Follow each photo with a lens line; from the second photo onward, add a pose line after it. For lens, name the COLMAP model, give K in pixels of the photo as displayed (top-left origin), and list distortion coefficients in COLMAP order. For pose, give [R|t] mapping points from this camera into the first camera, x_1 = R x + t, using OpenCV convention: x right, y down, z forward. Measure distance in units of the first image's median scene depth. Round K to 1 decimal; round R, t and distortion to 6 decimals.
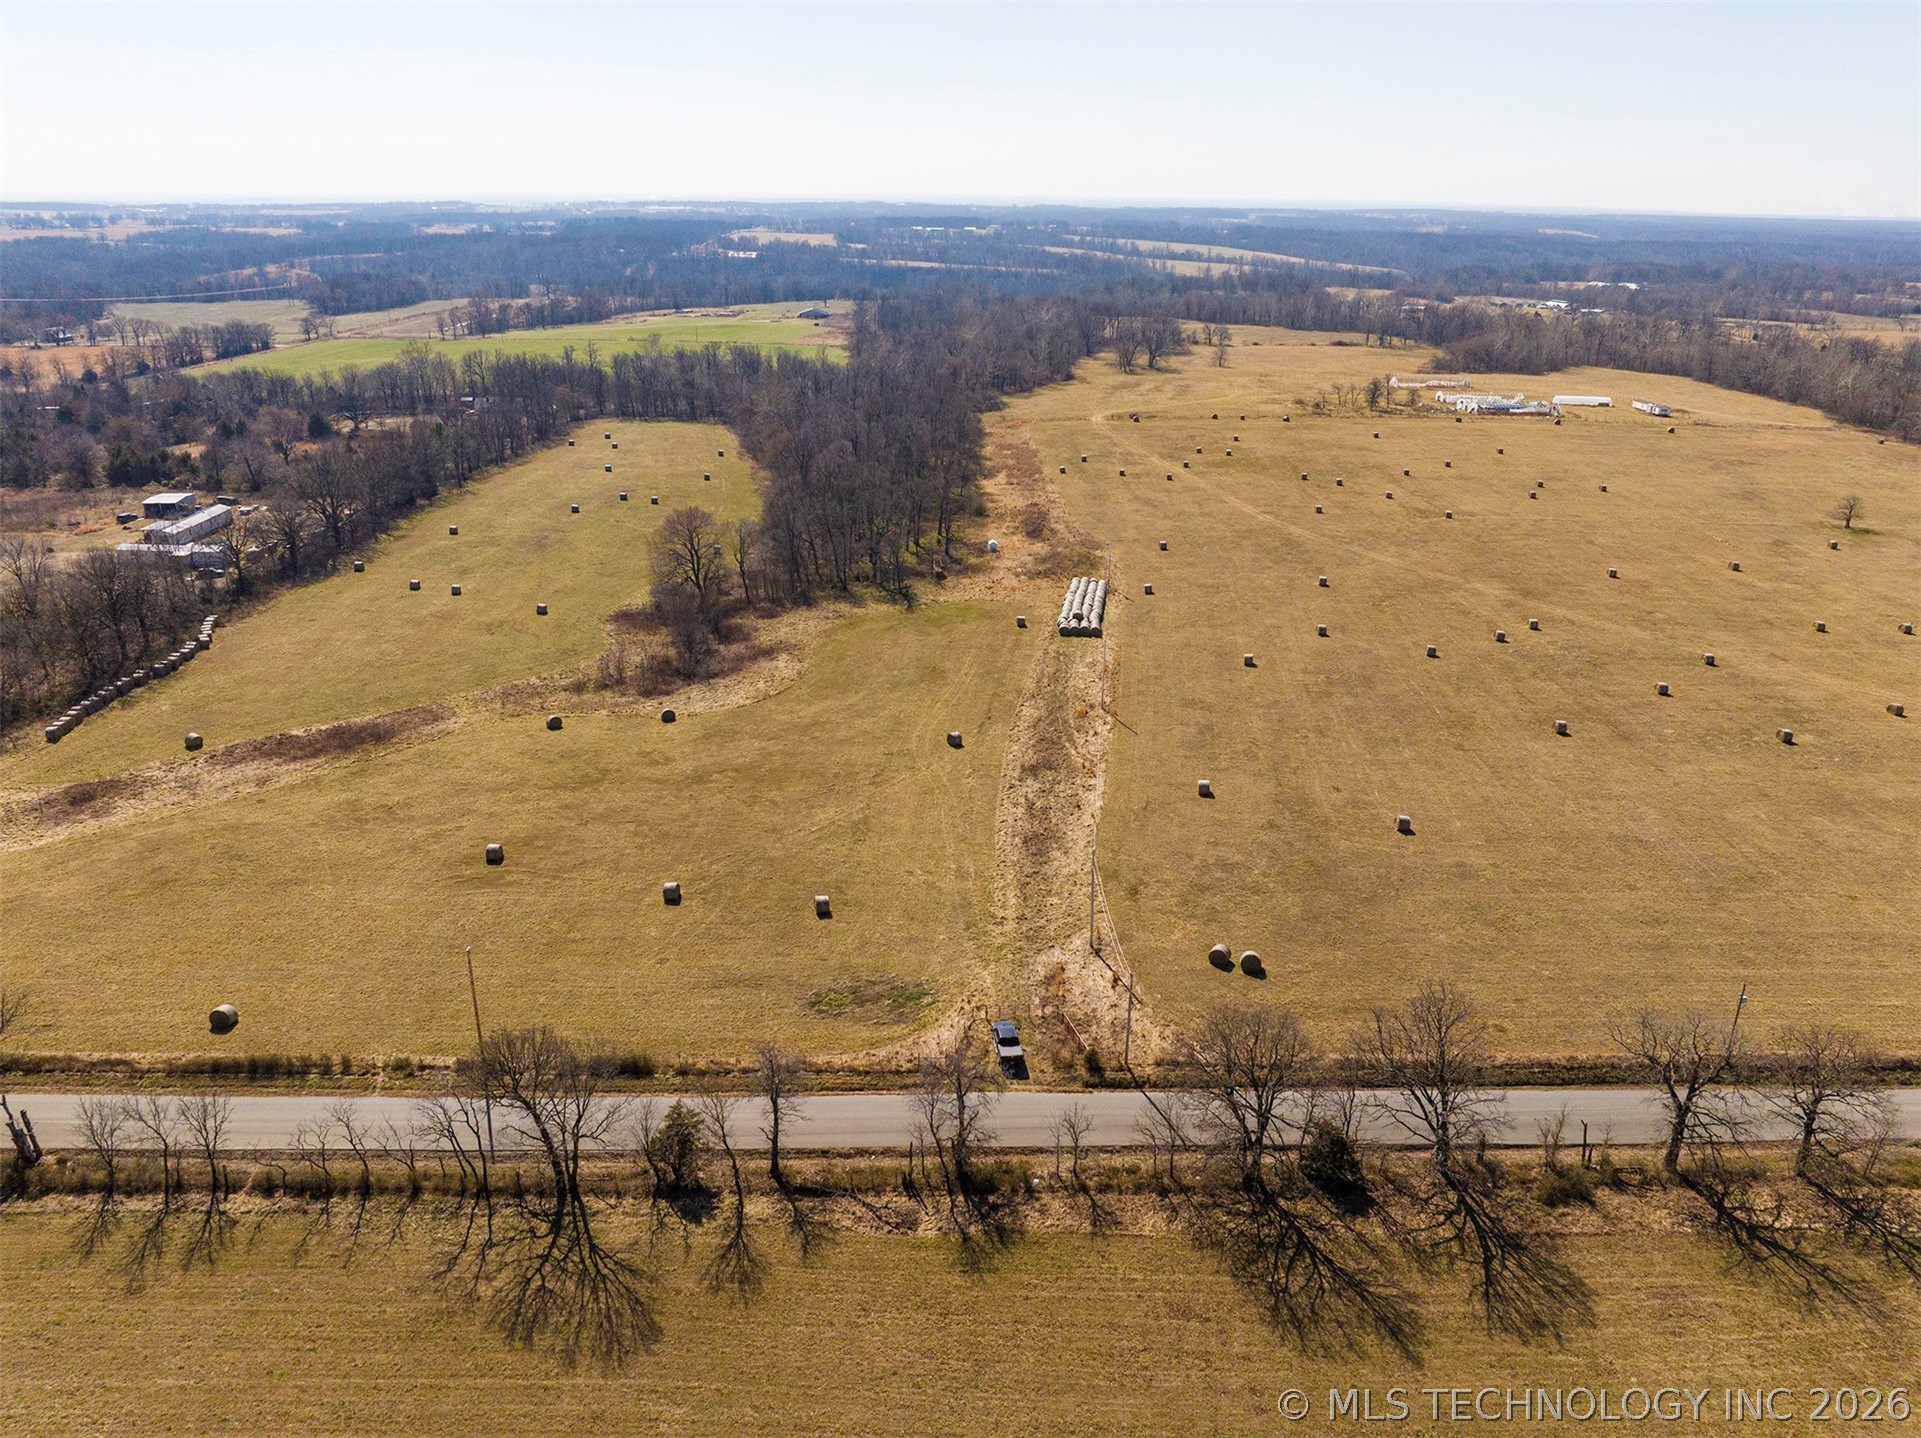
lens RADIAL K [[1346.5, 0, 962.0], [0, 1346.5, 703.4], [0, 0, 1]] dist [-0.049841, 0.021086]
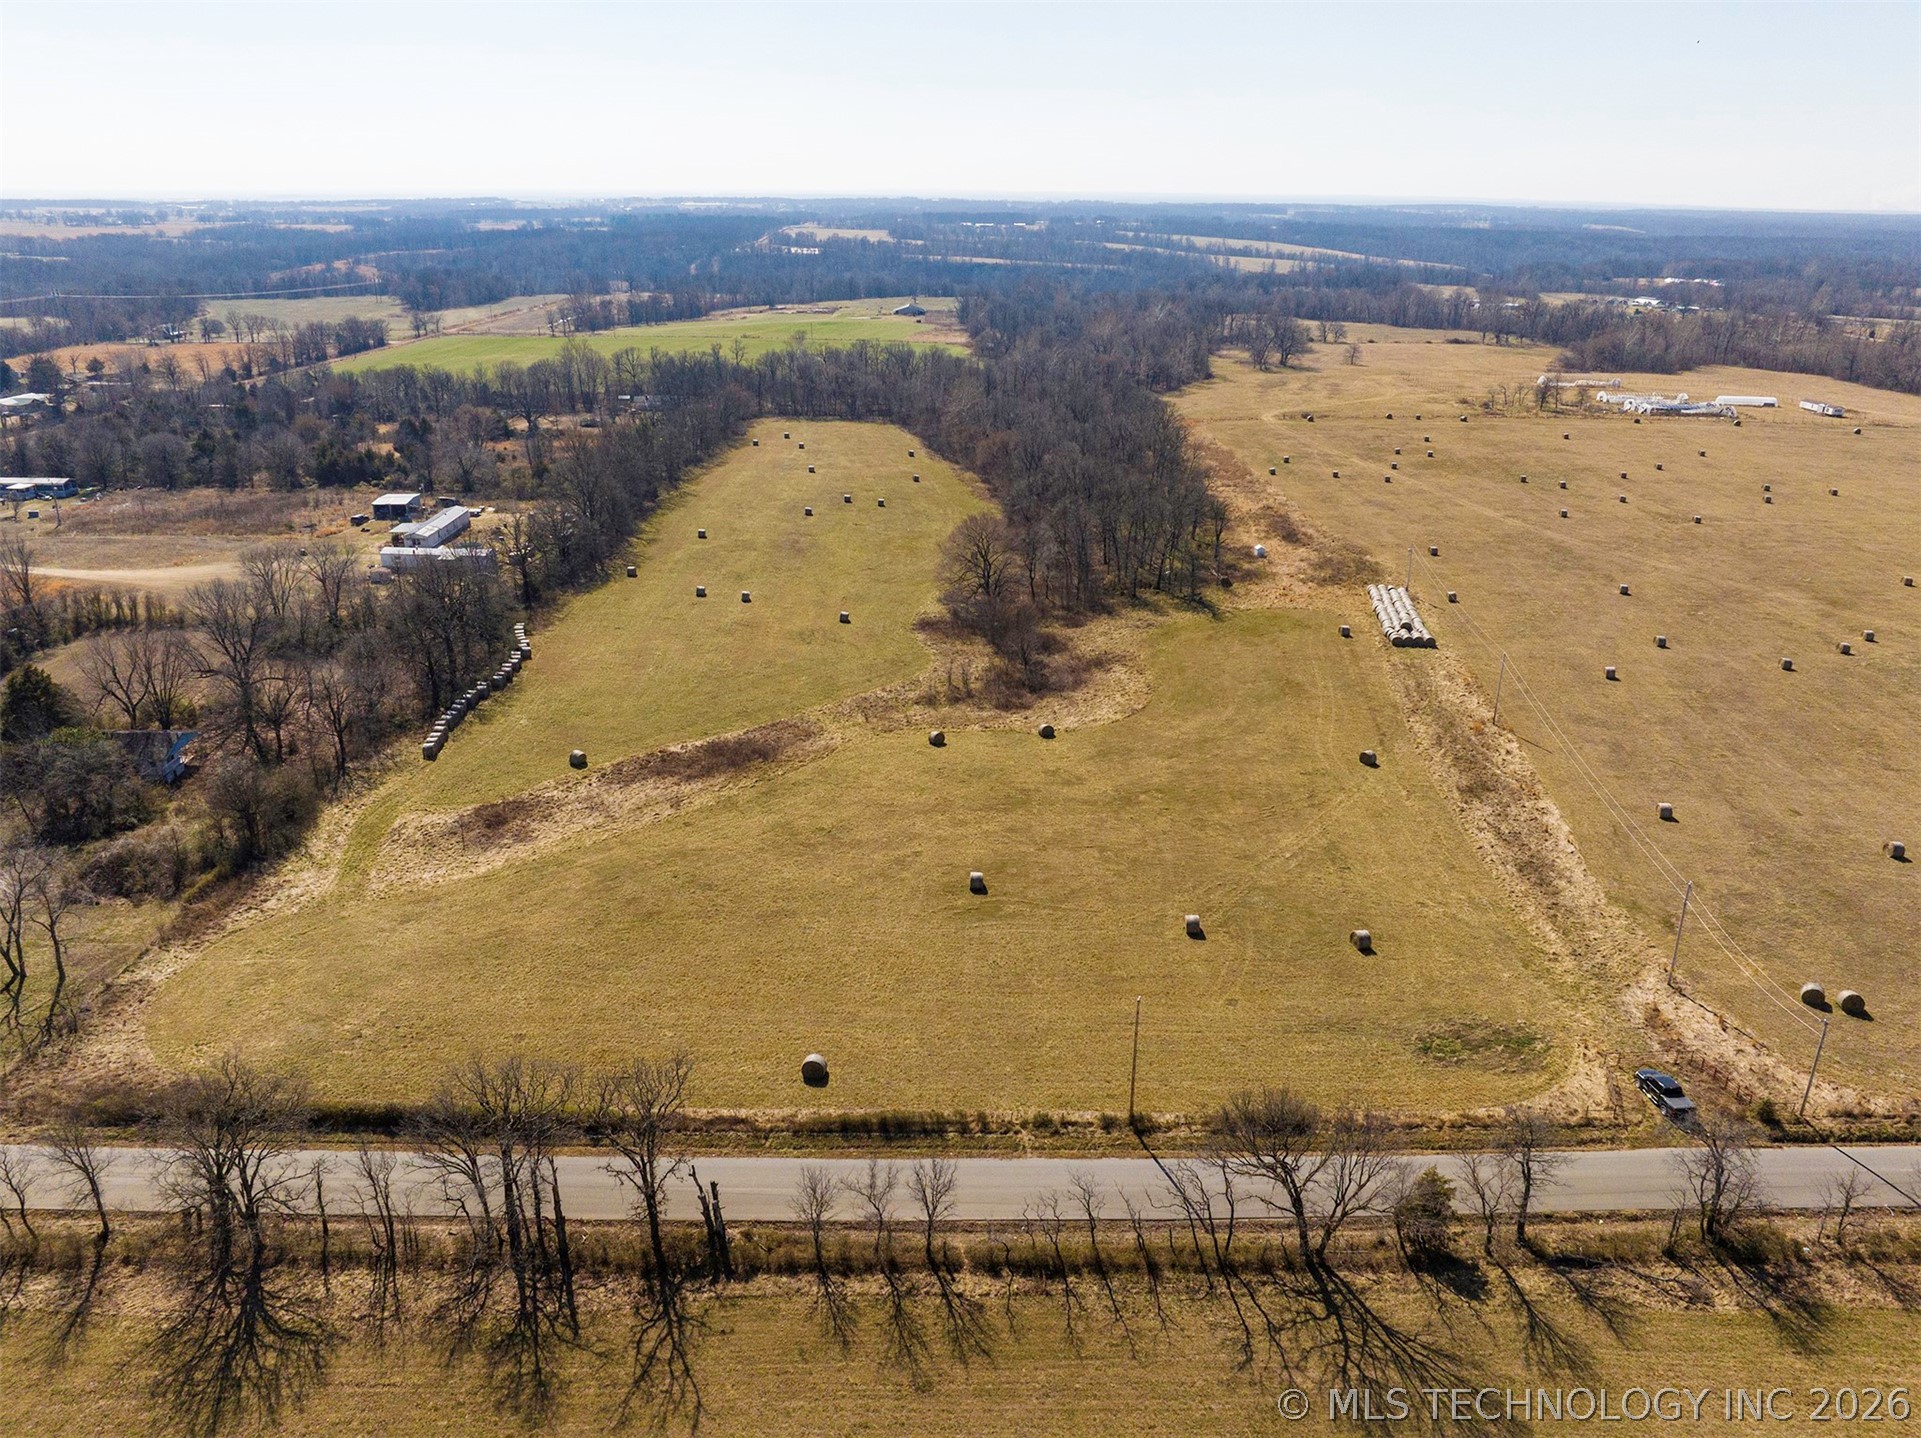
lens RADIAL K [[1346.5, 0, 968.3], [0, 1346.5, 706.7], [0, 0, 1]] dist [-0.049841, 0.021086]
pose [[0.999932, 0.002559, -0.011358, -0.247979], [-0.002504, 0.999985, 0.004853, -0.012129], [0.011370, -0.004824, 0.999924, 0.035289]]
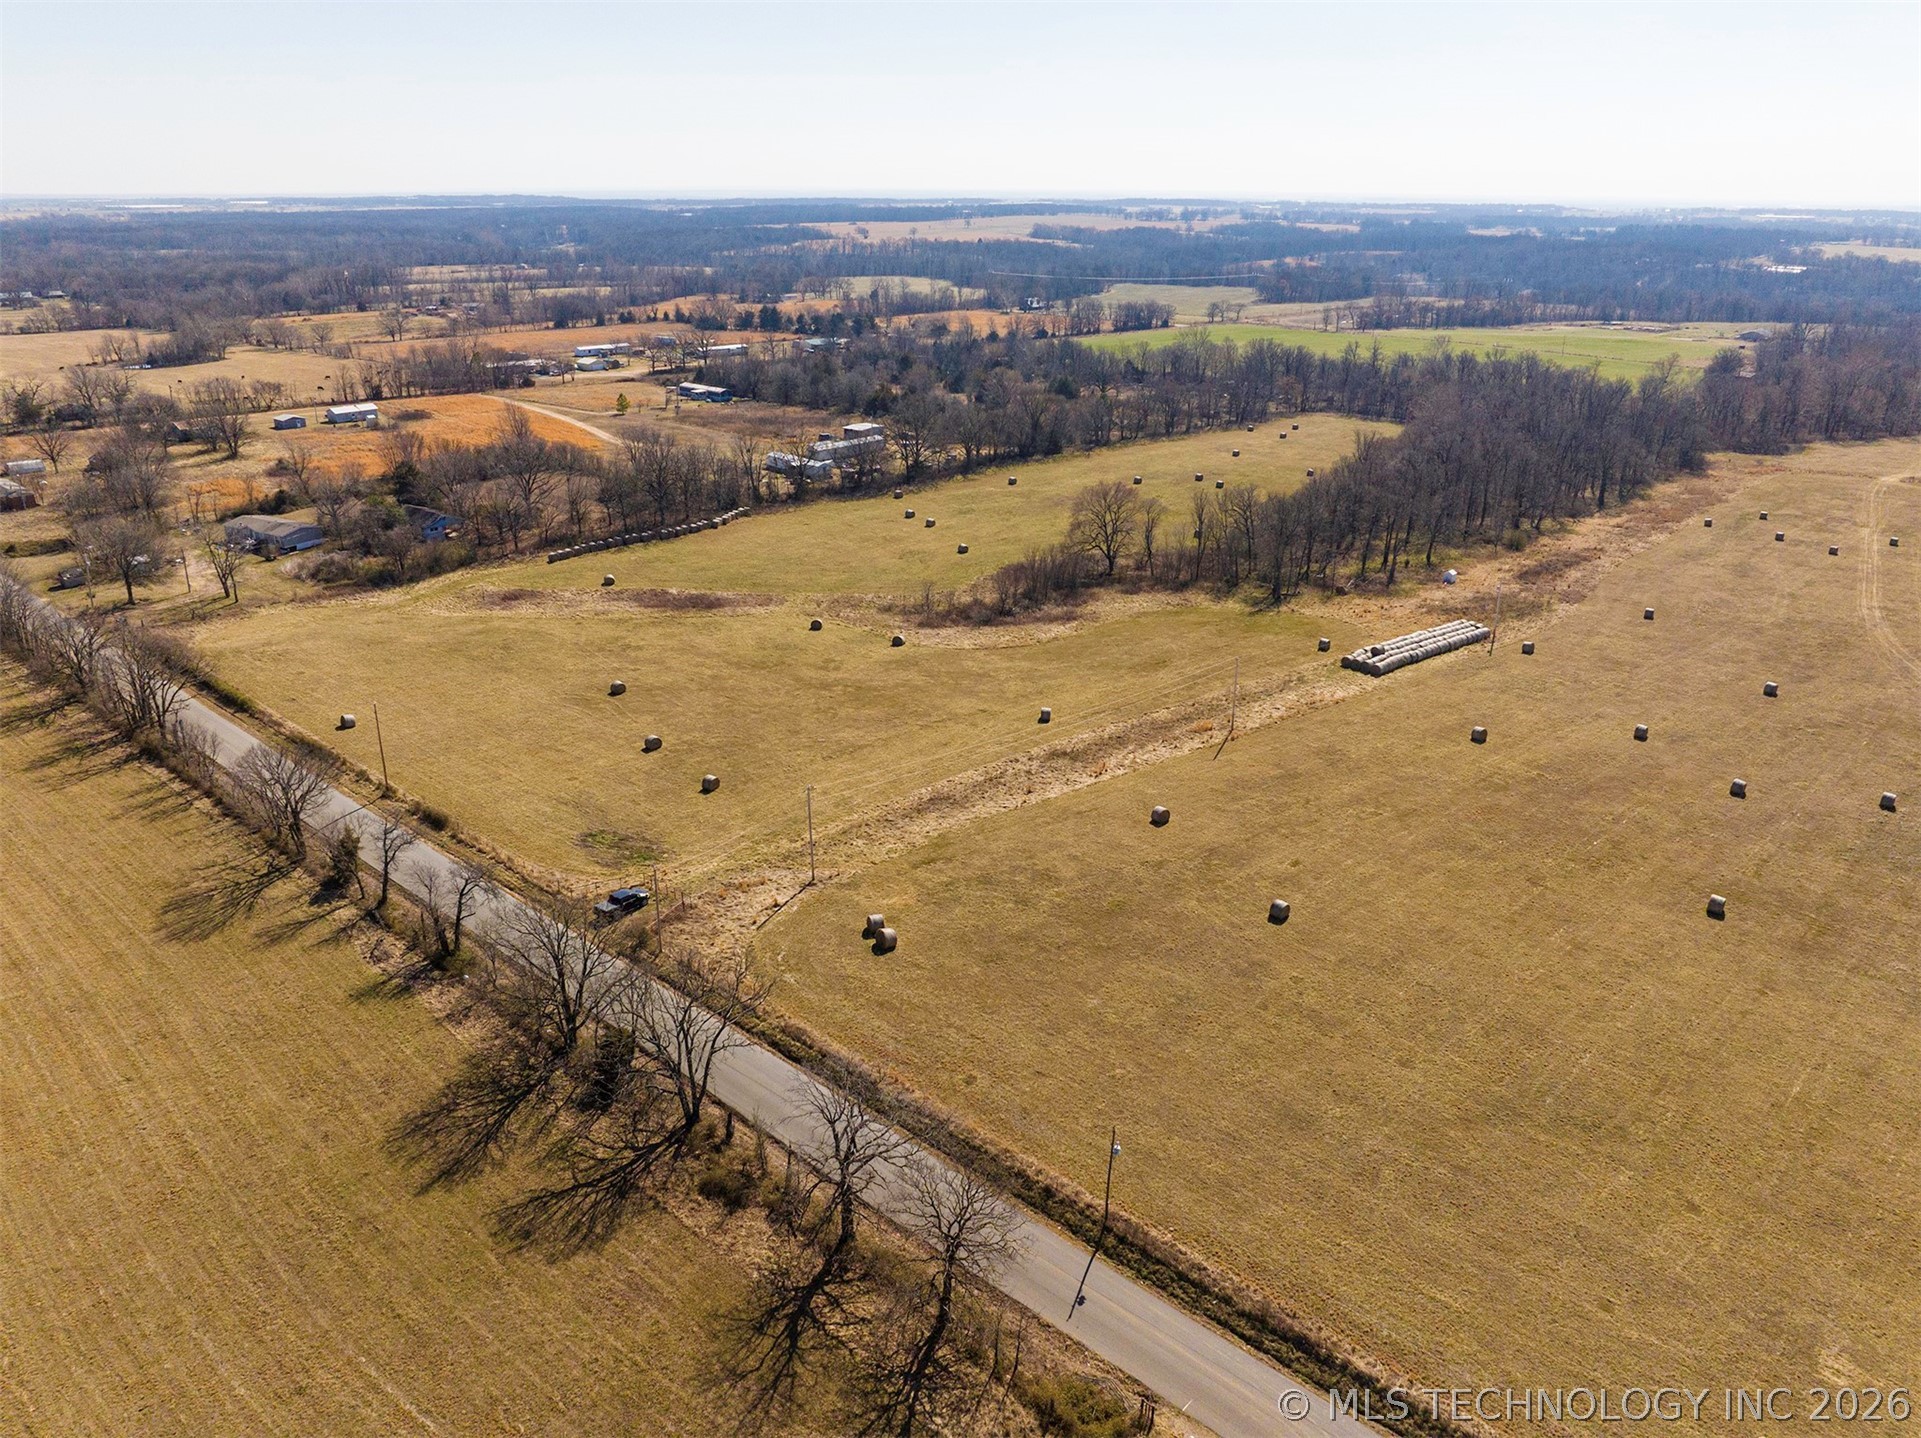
lens RADIAL K [[1346.5, 0, 969.9], [0, 1346.5, 704.0], [0, 0, 1]] dist [-0.049841, 0.021086]
pose [[0.732098, 0.237110, -0.638601, 0.533664], [-0.238158, 0.967397, 0.086164, -0.048851], [0.638211, 0.089007, 0.764699, 0.157833]]
